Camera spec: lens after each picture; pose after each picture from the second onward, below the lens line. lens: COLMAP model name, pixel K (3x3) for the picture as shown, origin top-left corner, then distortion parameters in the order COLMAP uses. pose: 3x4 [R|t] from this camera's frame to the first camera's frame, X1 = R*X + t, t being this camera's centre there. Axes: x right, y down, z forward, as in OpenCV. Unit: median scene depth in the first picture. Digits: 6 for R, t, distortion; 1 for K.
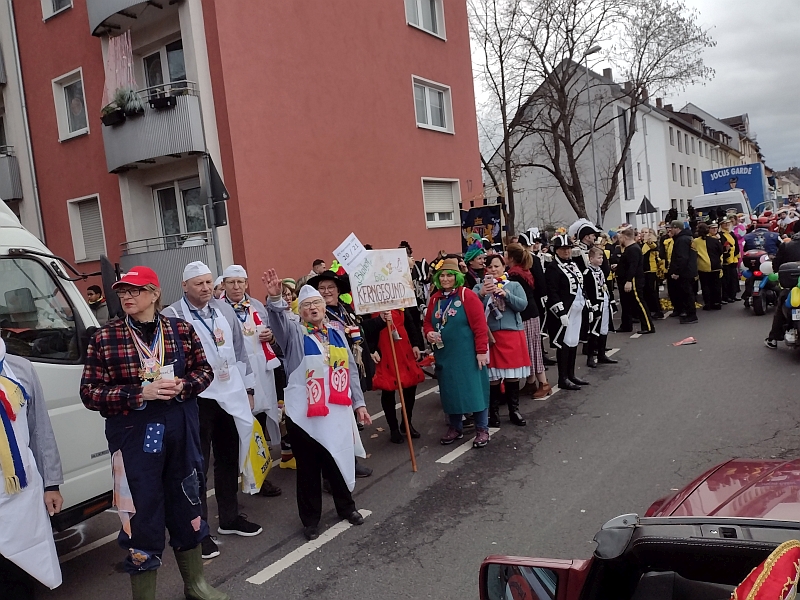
lens RADIAL K [[631.8, 0, 401.4], [0, 631.8, 284.8], [0, 0, 1]] dist [-0.001867, -0.007503]
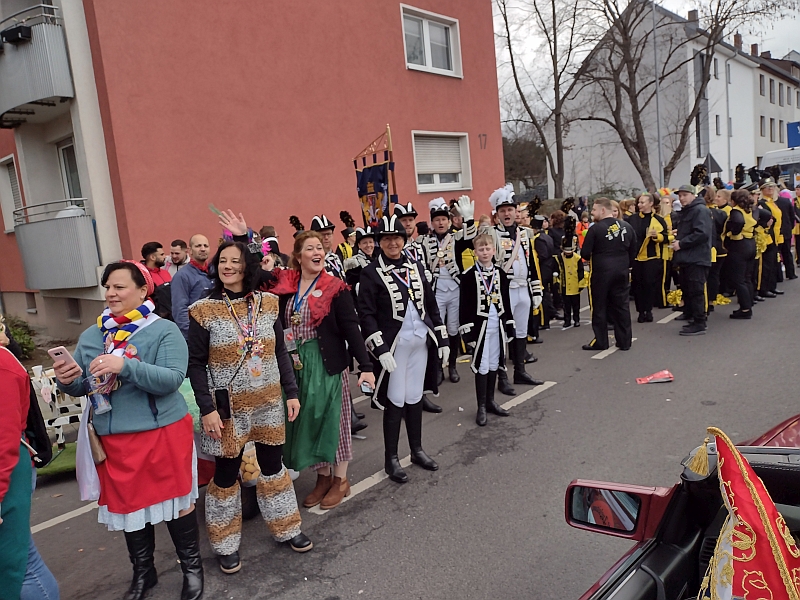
lens RADIAL K [[585.5, 0, 404.4], [0, 585.5, 319.0], [0, 0, 1]] dist [0.043707, -0.075864]
pose [[0.990219, 0.031184, -0.135992, 0.071144], [-0.013077, 0.991156, 0.132056, -0.011617], [0.138908, -0.128986, 0.981869, 0.094943]]
